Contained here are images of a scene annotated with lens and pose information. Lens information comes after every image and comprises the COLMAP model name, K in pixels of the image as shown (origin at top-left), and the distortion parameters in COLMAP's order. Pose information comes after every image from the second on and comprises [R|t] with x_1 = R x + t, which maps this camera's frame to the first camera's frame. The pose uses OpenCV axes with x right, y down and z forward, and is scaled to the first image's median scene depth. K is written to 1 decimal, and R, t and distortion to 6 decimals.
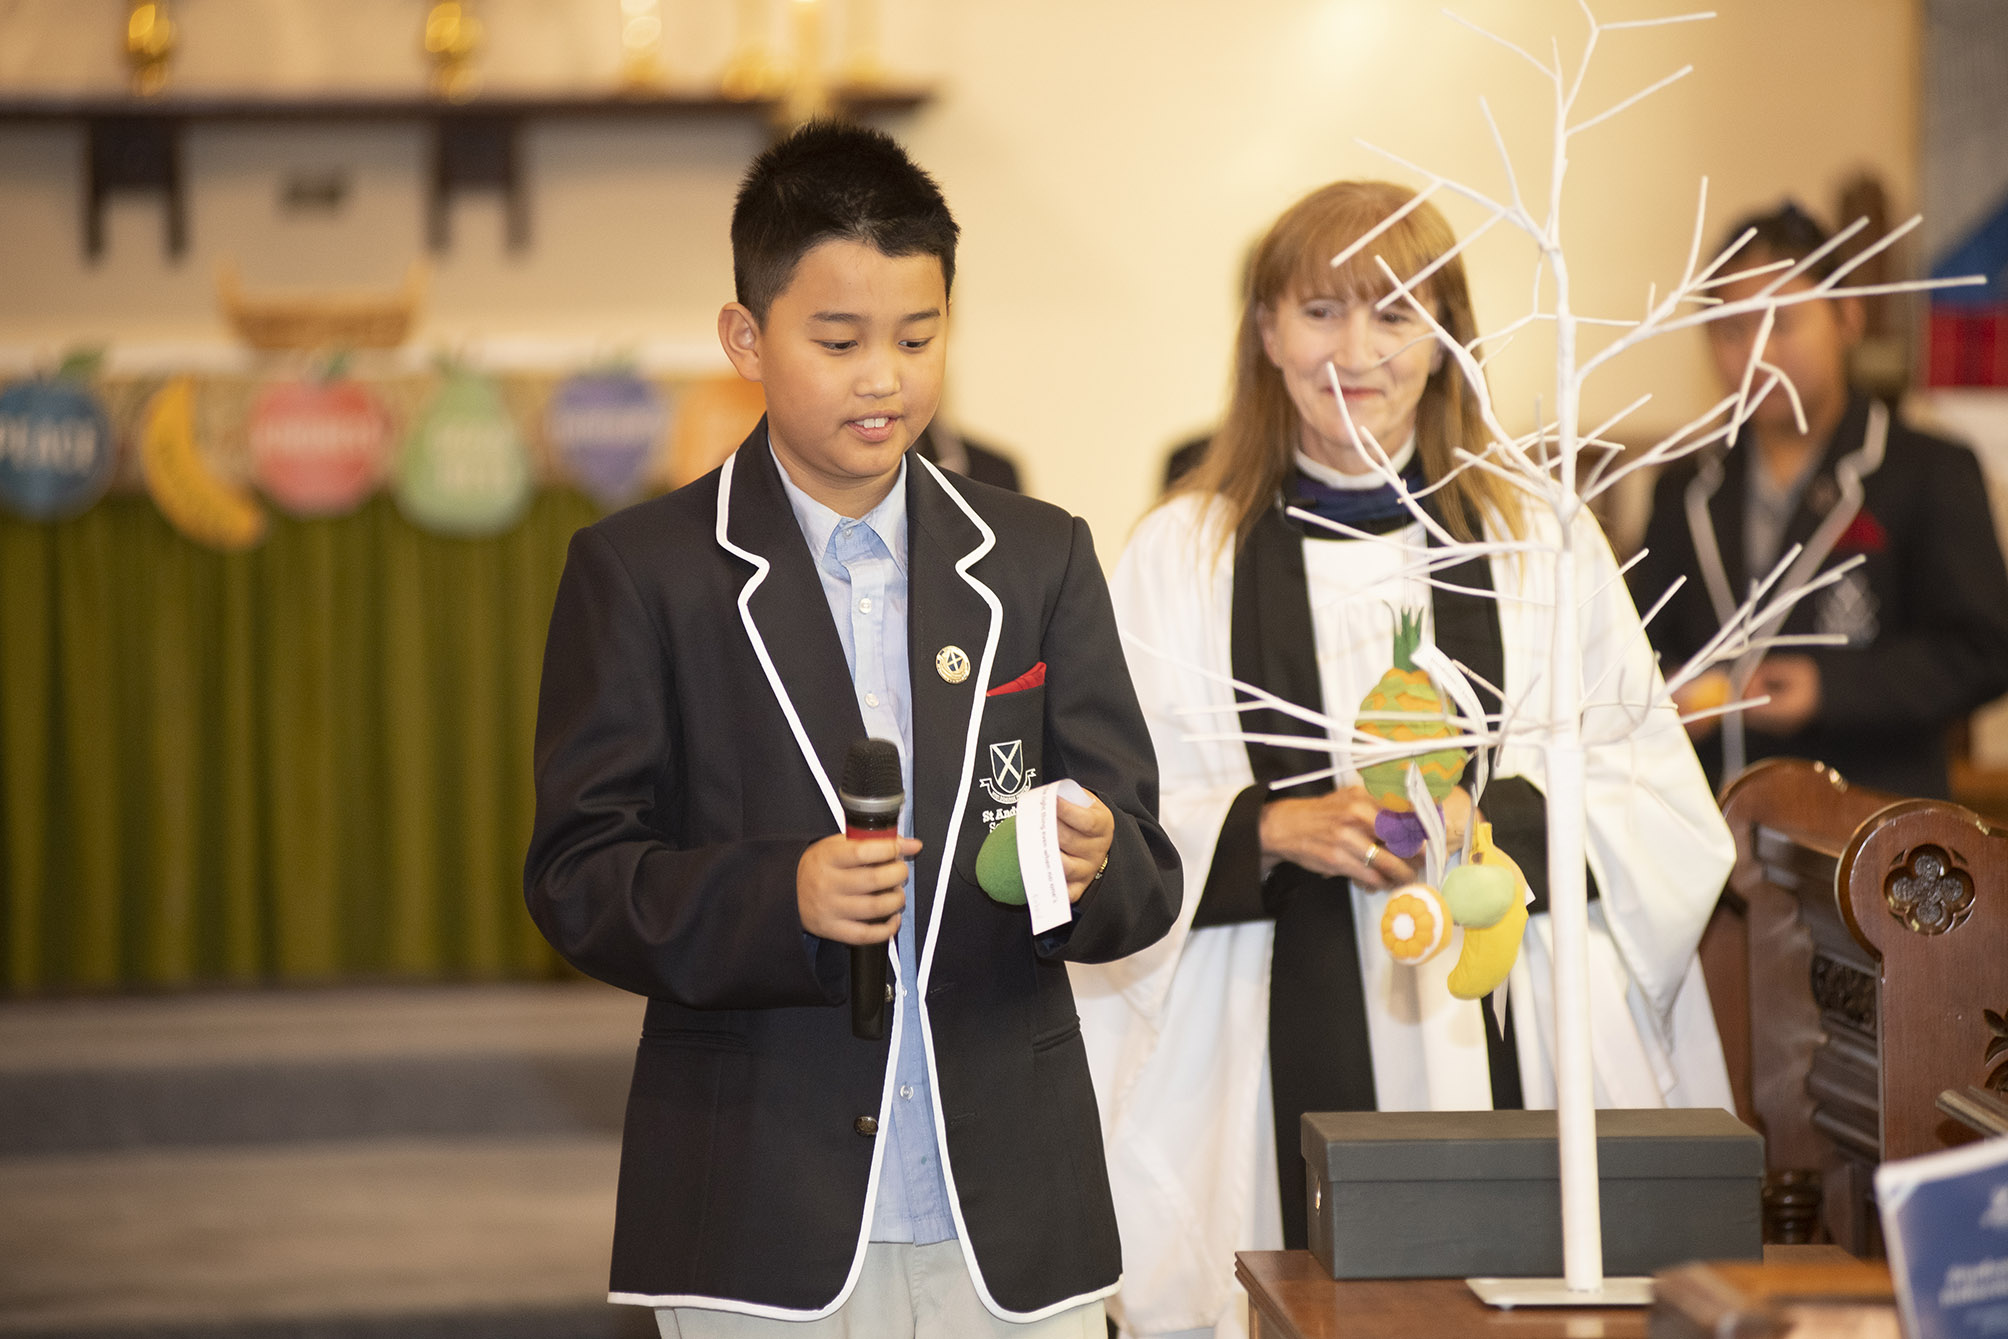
lens RADIAL K [[10740.6, 0, 1004.0], [0, 10740.6, 669.5], [0, 0, 1]] dist [2.561568, 6.603112]
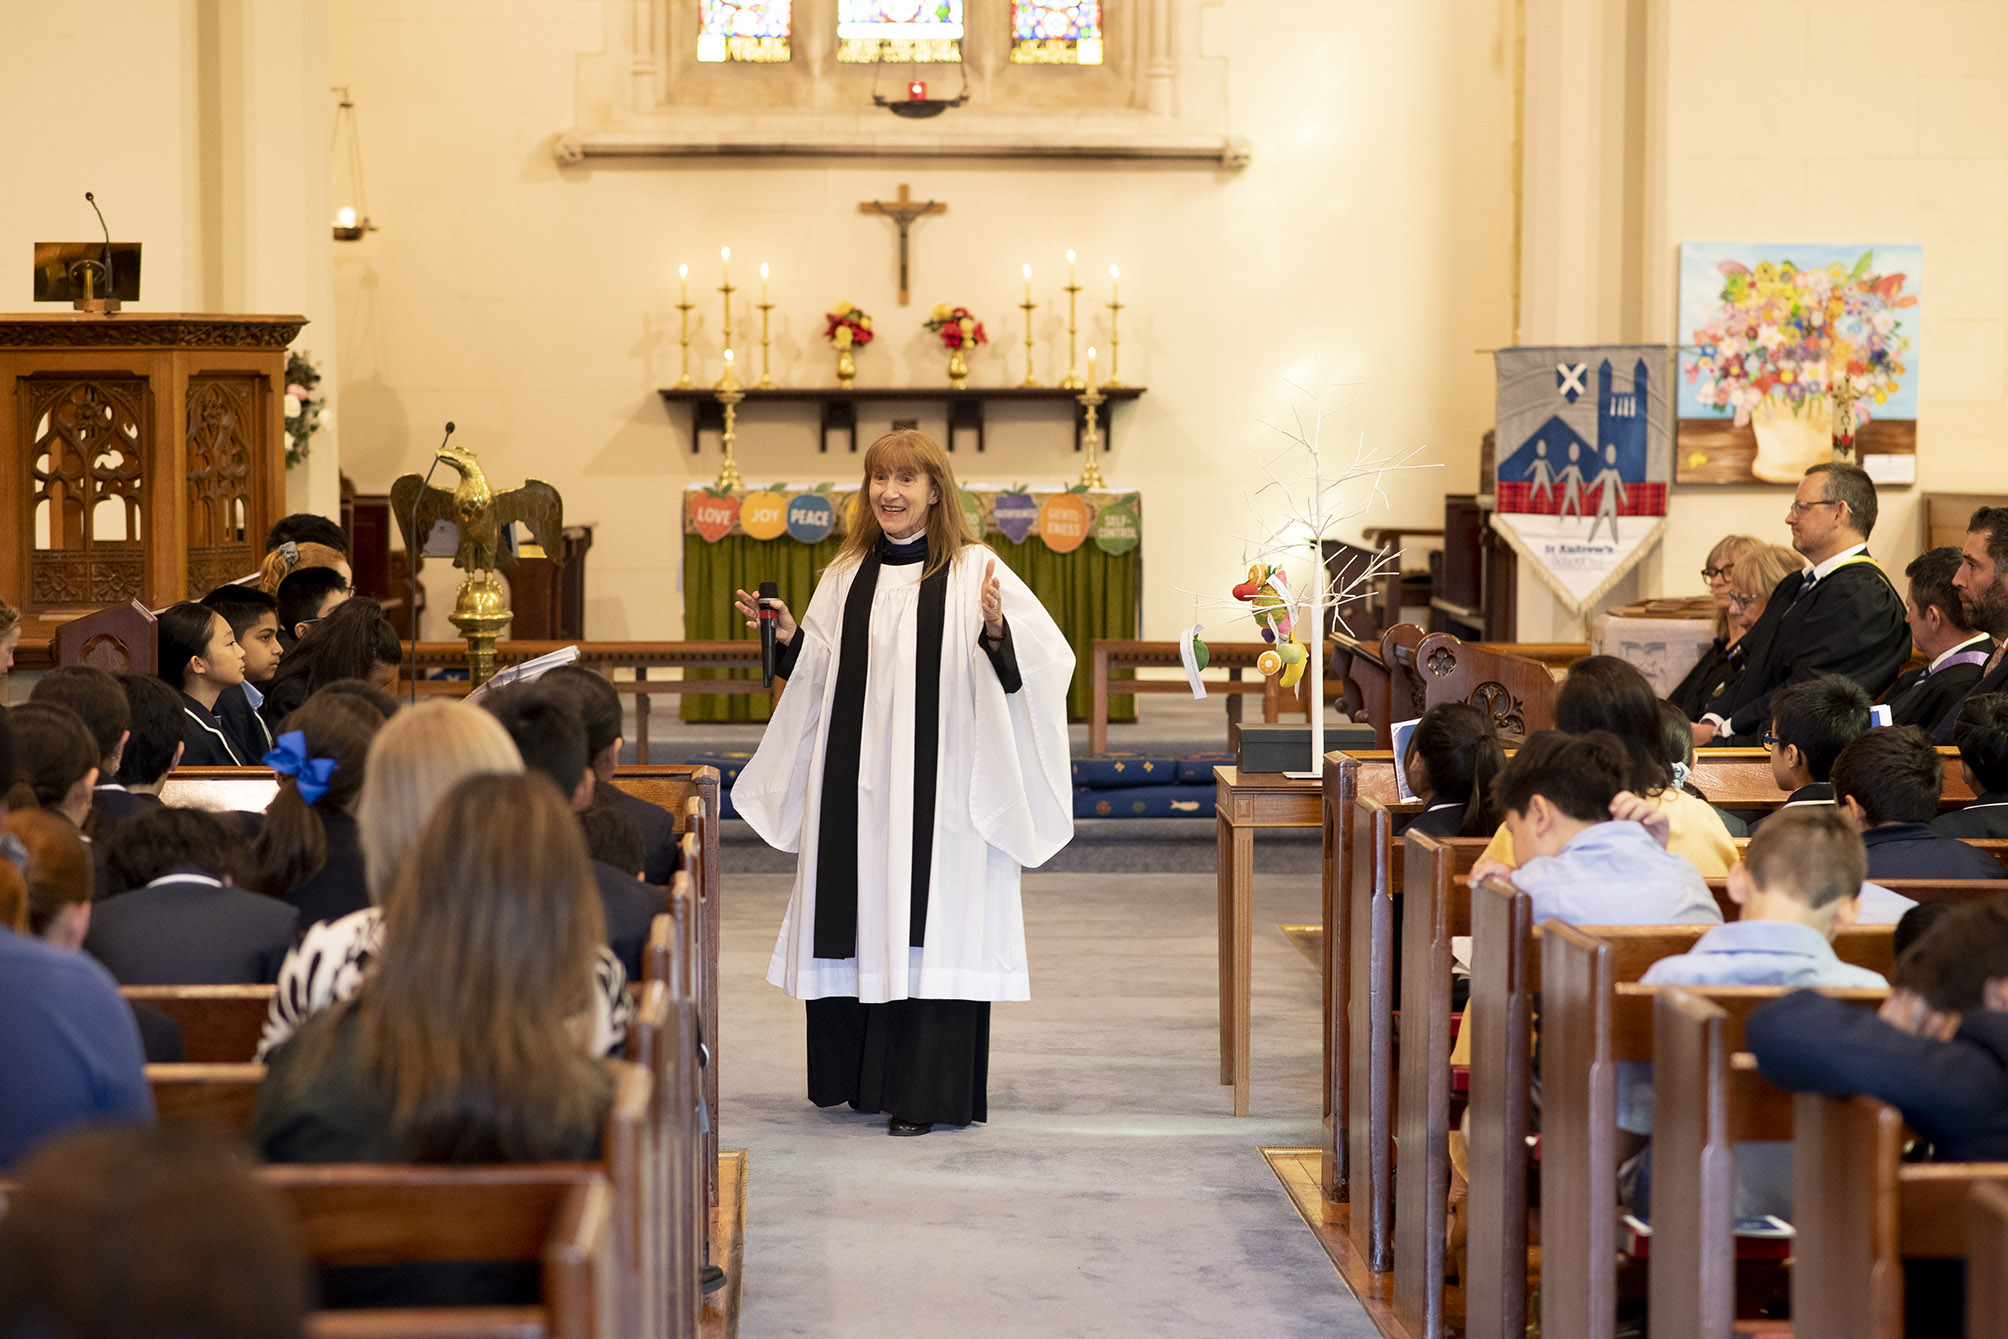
lens RADIAL K [[4871.2, 0, 1004.0], [0, 4871.2, 669.5], [0, 0, 1]] dist [0.035458, 0.291241]
pose [[0.999136, 0.020287, -0.036284, 0.009908], [-0.020074, 0.999779, 0.006227, 0.015266], [0.036402, -0.005494, 0.999322, -0.368719]]
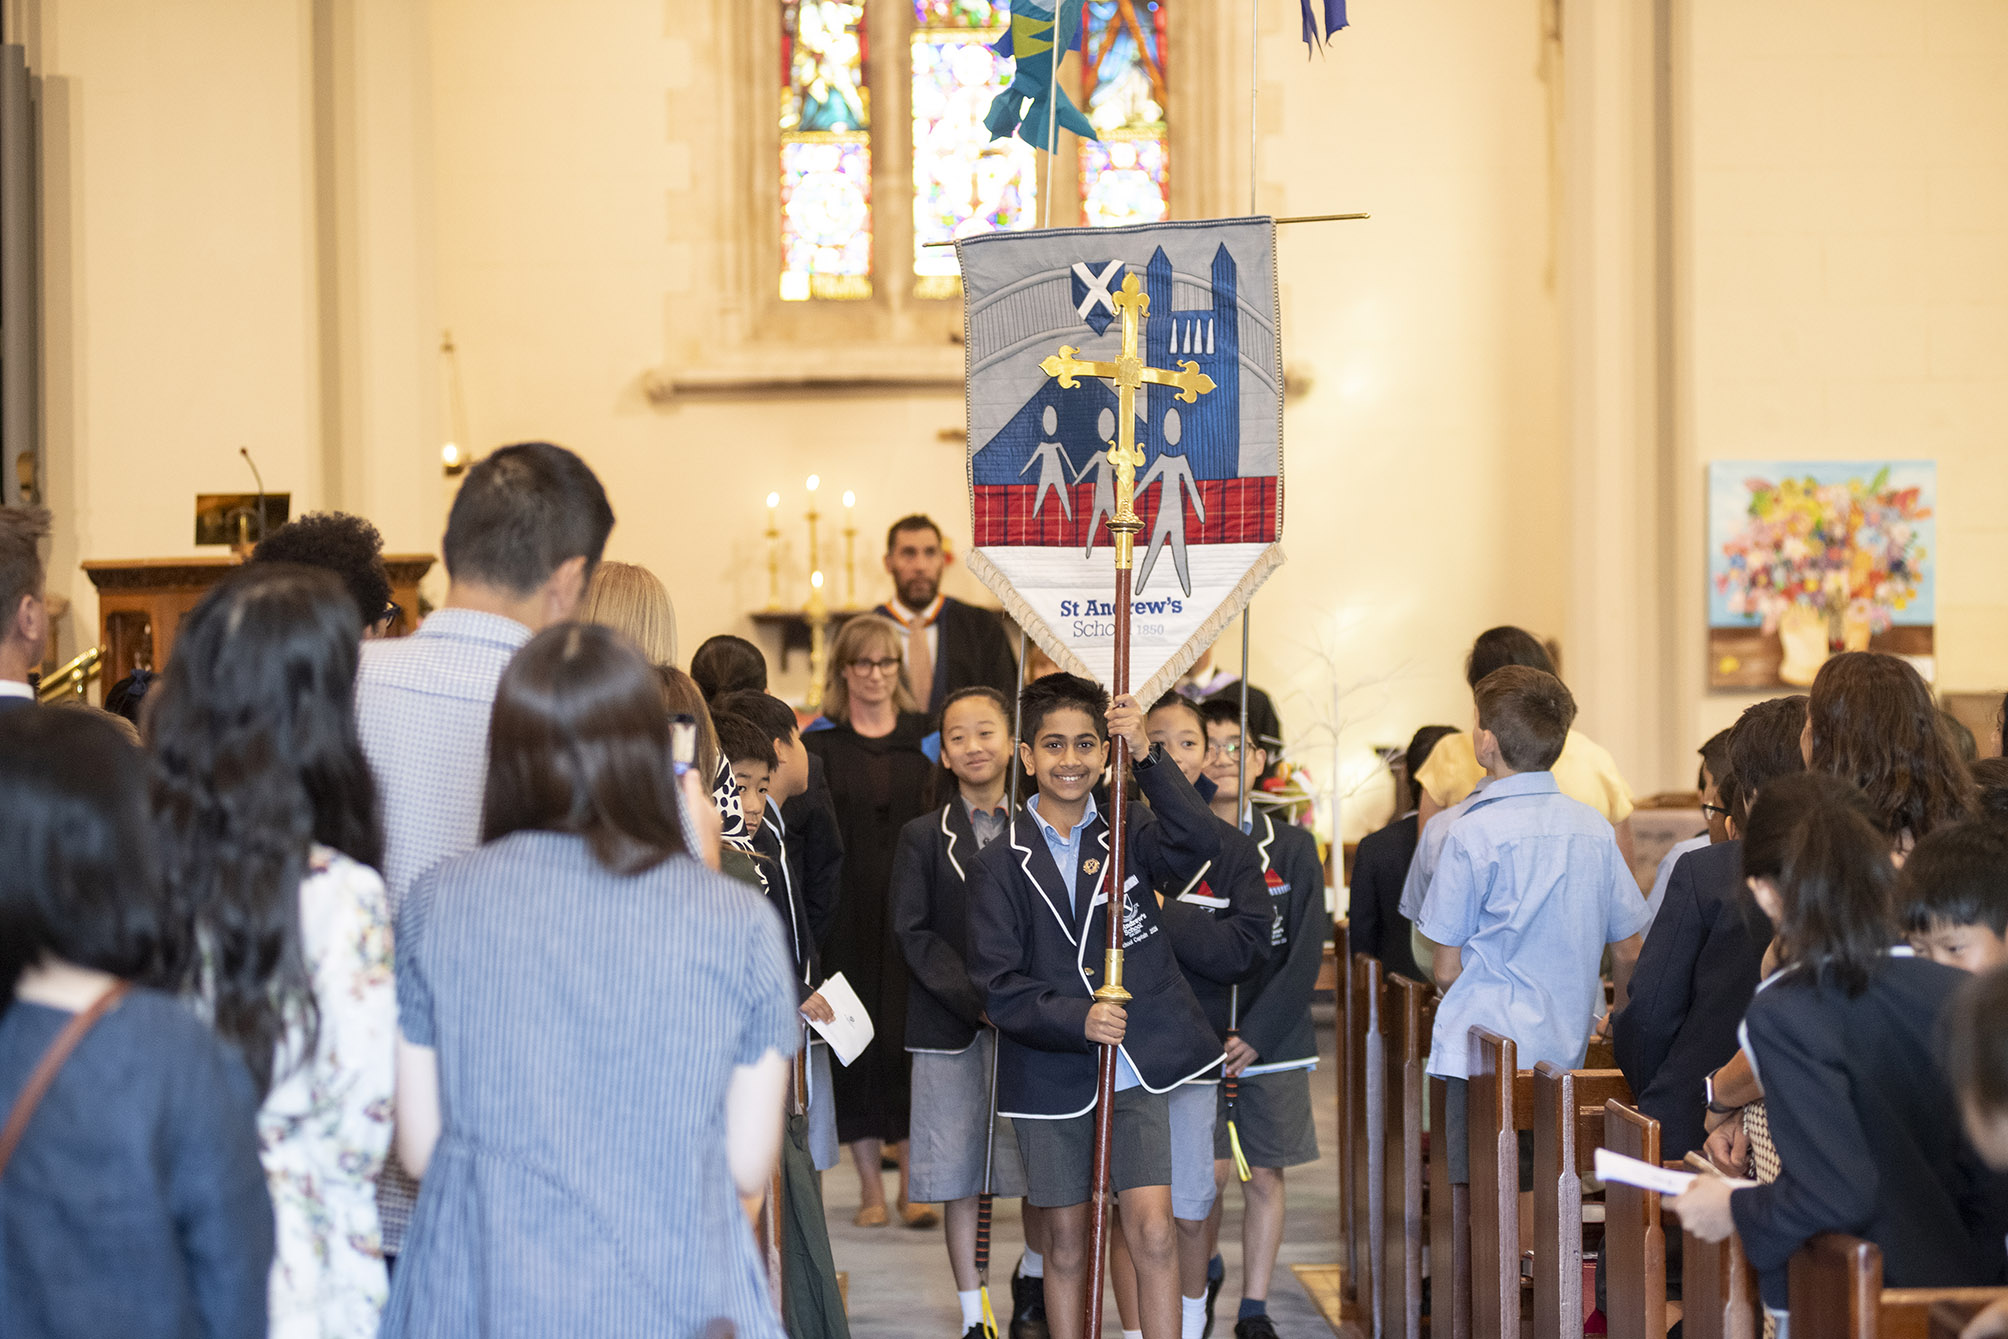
lens RADIAL K [[5329.1, 0, 1004.0], [0, 5329.1, 669.5], [0, 0, 1]] dist [0.062331, 0.126029]
pose [[0.998390, 0.003419, -0.056622, 0.035617], [-0.005567, 0.999269, -0.037818, 0.027359], [0.056451, 0.038072, 0.997679, -0.689648]]
